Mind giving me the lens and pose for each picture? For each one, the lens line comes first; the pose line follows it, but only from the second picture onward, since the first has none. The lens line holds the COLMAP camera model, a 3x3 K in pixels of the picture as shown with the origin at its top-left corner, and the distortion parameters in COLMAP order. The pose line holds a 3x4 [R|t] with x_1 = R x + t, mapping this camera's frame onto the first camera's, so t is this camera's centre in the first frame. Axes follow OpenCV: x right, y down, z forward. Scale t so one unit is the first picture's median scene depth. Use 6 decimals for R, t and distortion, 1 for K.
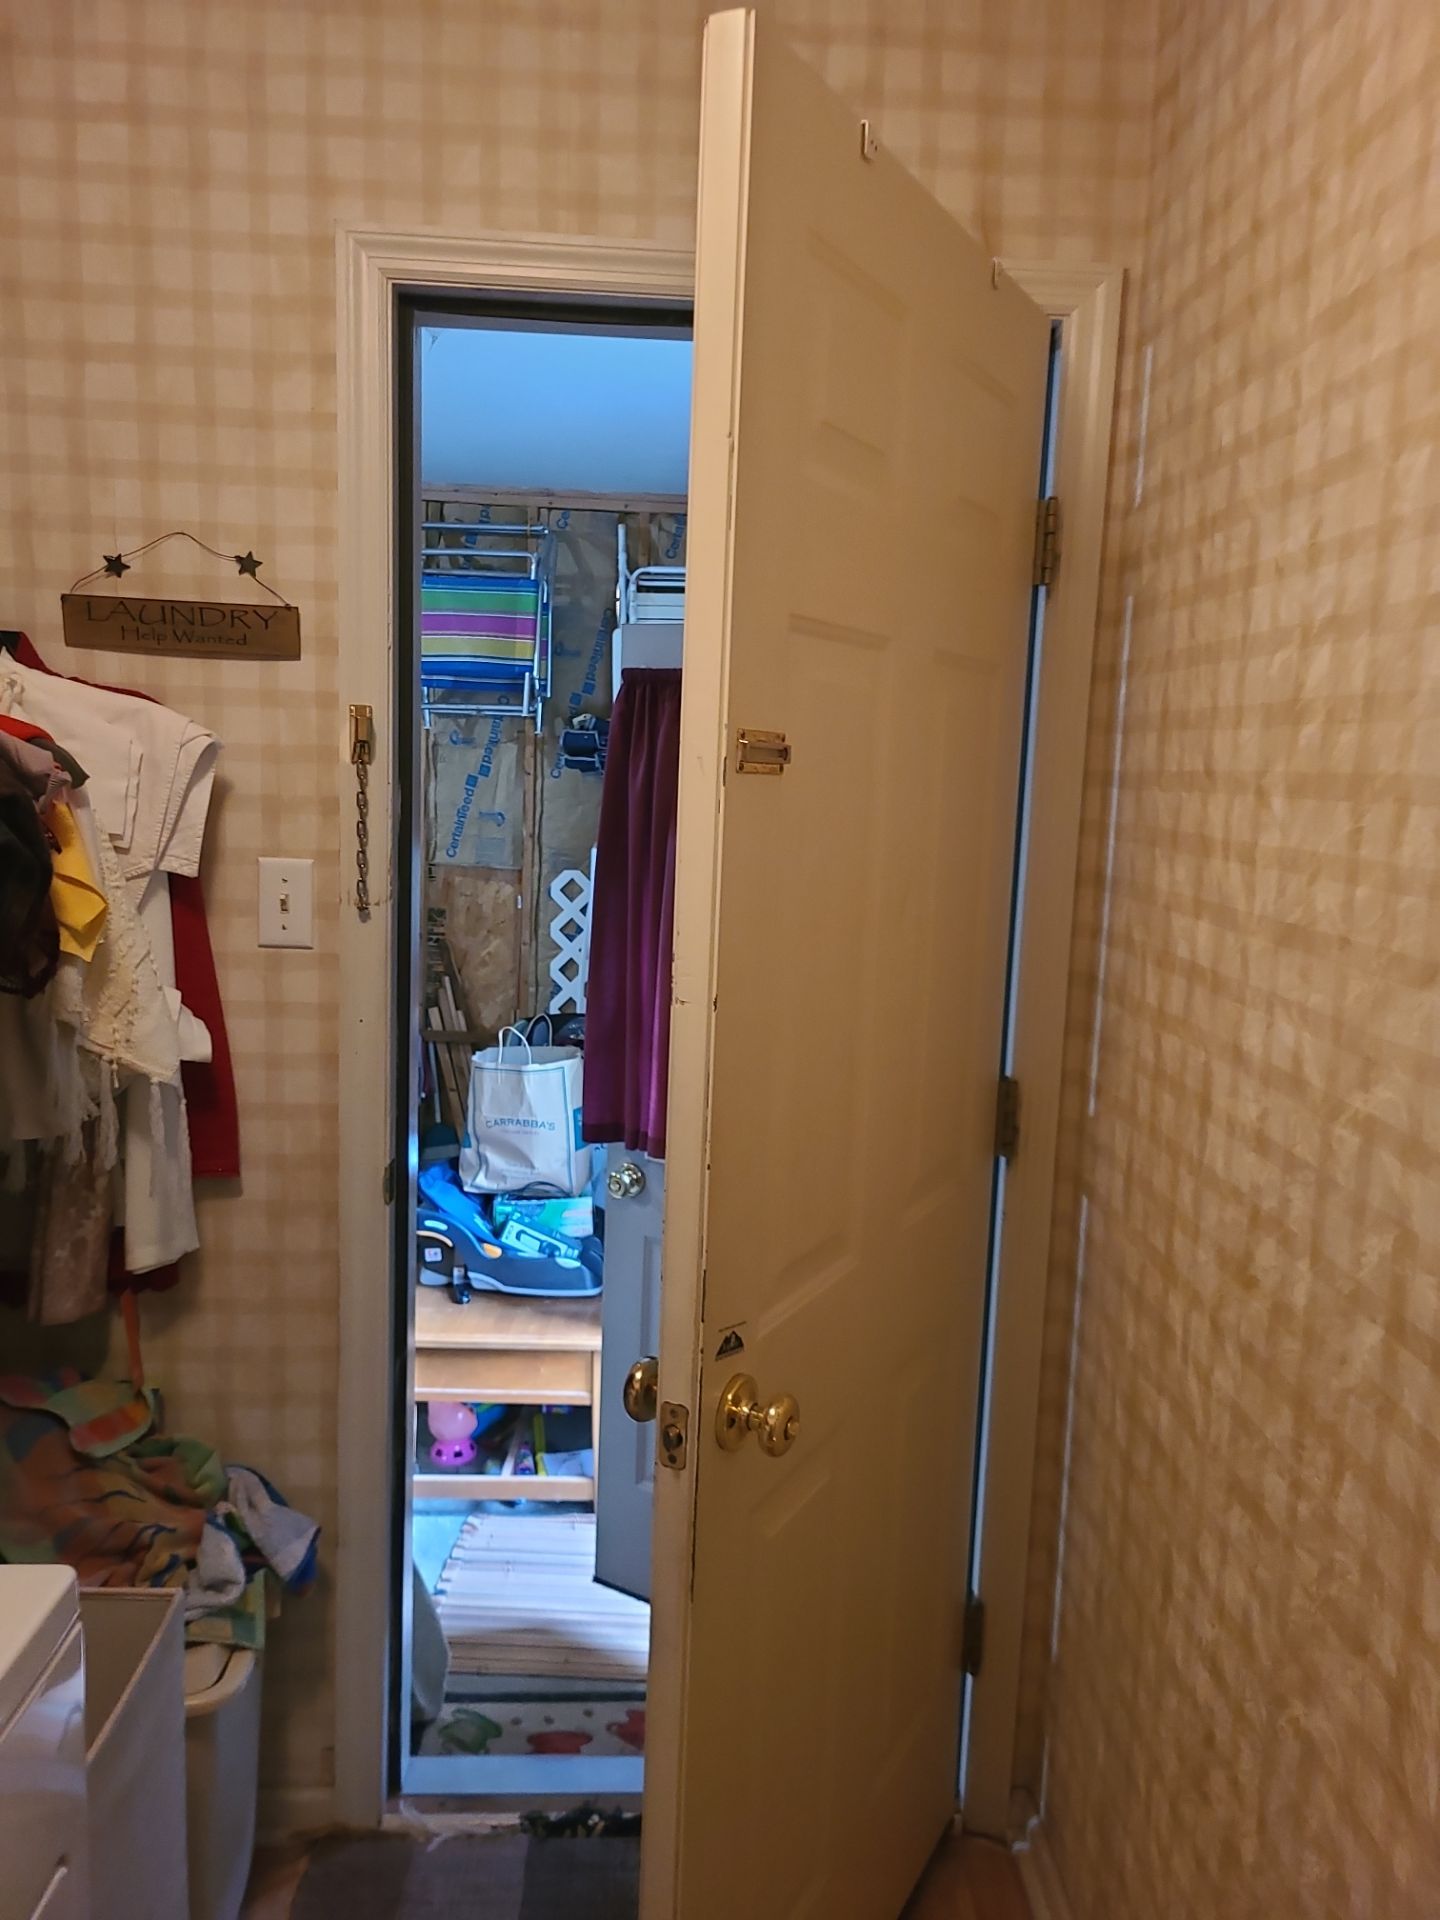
lens RADIAL K [[1433.4, 0, 724.9], [0, 1433.4, 956.2], [0, 0, 1]] dist [0.031971, -0.027495]
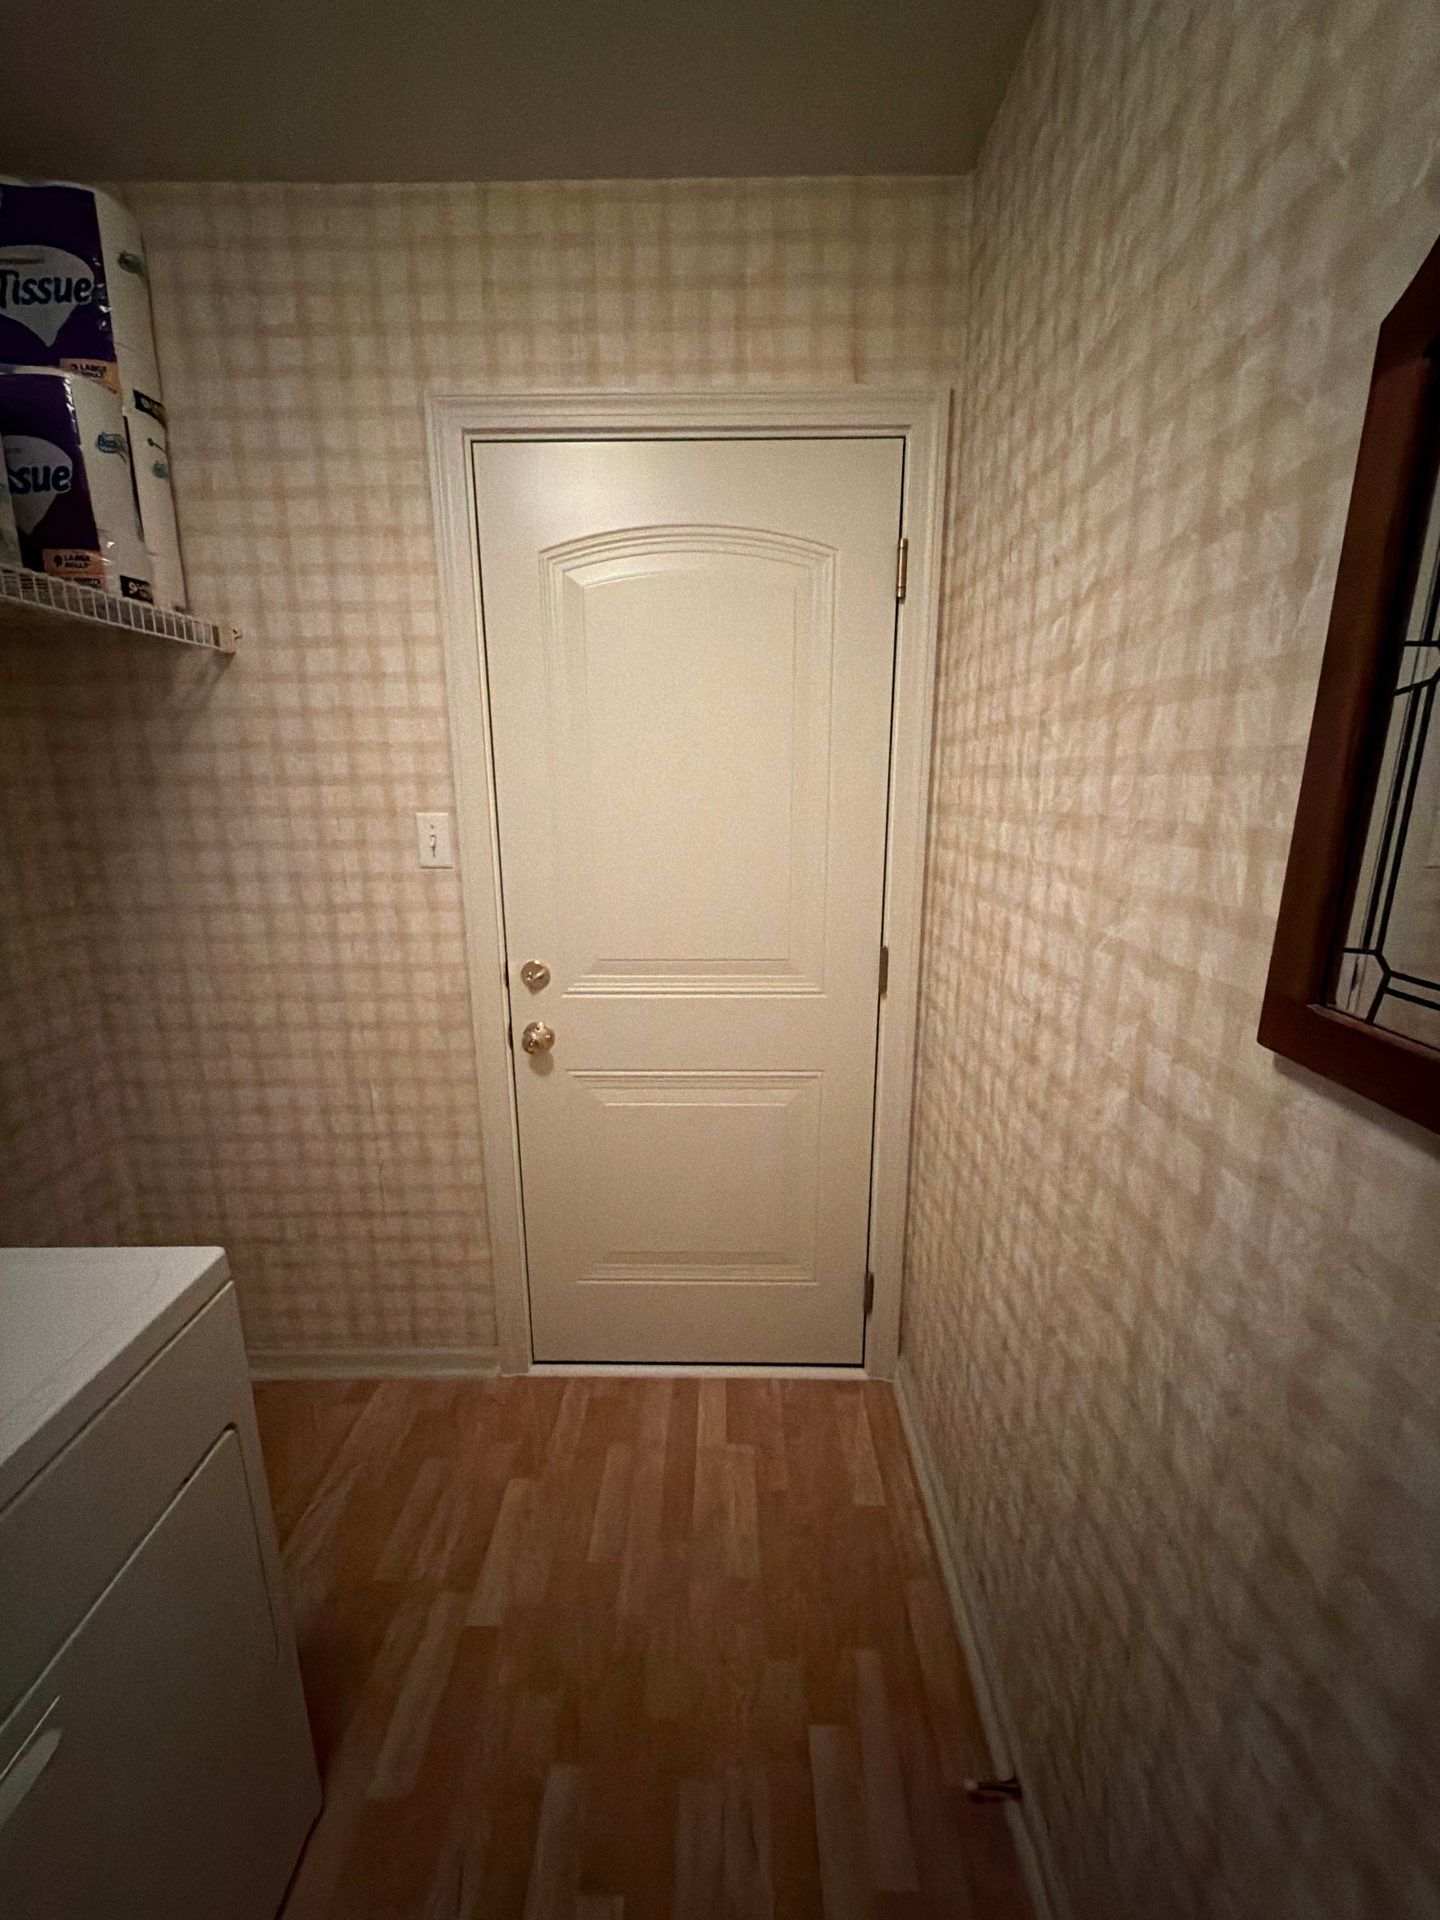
lens RADIAL K [[763.9, 0, 706.9], [0, 763.9, 953.5], [0, 0, 1]] dist [-0.007127, 0.000237]
pose [[0.997579, -0.024154, -0.065207, 0.080740], [0.029306, 0.996424, 0.079249, 0.043889], [0.063060, -0.080969, 0.994720, 0.201728]]
